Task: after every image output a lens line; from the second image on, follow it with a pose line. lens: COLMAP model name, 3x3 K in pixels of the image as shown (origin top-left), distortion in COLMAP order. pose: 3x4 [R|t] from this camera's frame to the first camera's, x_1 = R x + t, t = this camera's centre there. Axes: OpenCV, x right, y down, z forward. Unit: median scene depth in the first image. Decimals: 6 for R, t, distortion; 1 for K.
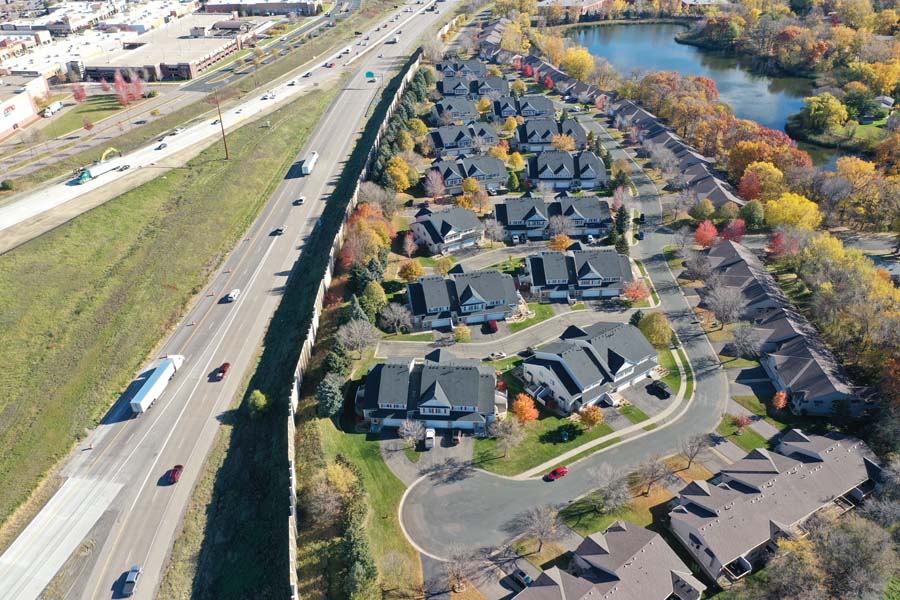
lens RADIAL K [[701.5, 0, 450.0], [0, 701.5, 300.0], [0, 0, 1]] dist [-0.014843, -0.008441]
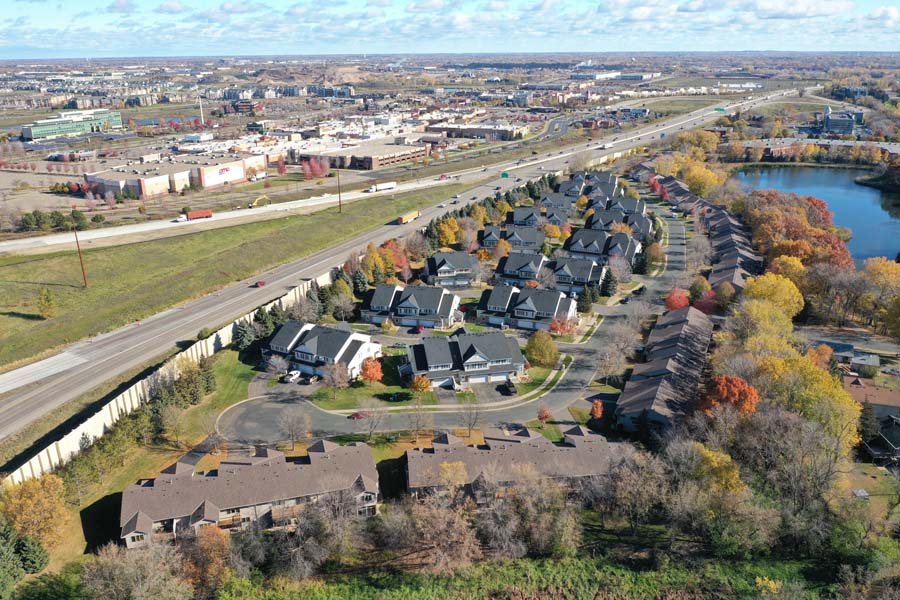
lens RADIAL K [[701.5, 0, 450.0], [0, 701.5, 300.0], [0, 0, 1]] dist [-0.014843, -0.008441]
pose [[0.916801, 0.140740, -0.373723, 0.445305], [-0.216713, 0.961394, -0.169581, 0.146961], [0.335428, 0.236463, 0.911907, -0.033256]]
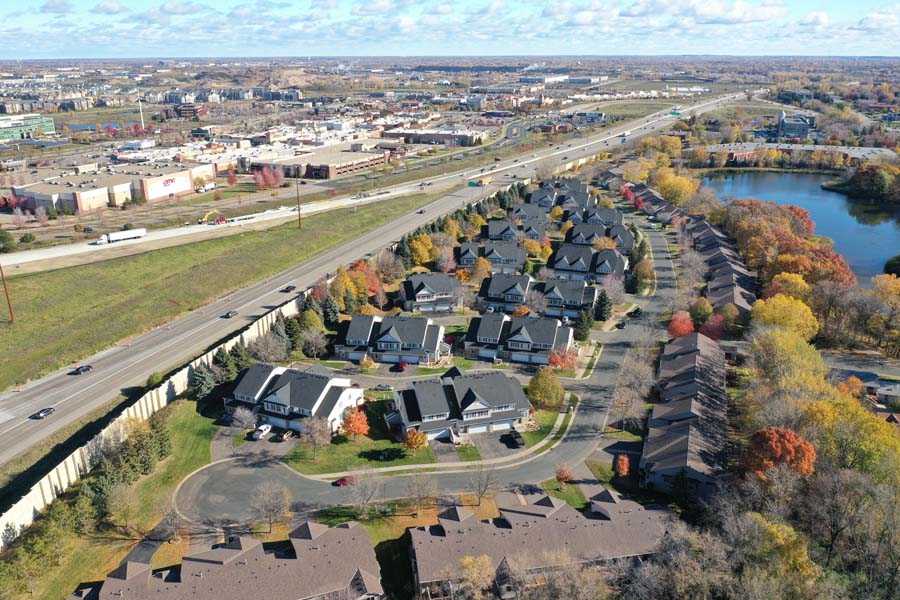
lens RADIAL K [[701.5, 0, 450.0], [0, 701.5, 300.0], [0, 0, 1]] dist [-0.014843, -0.008441]
pose [[0.943884, 0.120826, -0.307381, 0.359548], [-0.184609, 0.964728, -0.187669, 0.103132], [0.273864, 0.233883, 0.932897, 0.040114]]
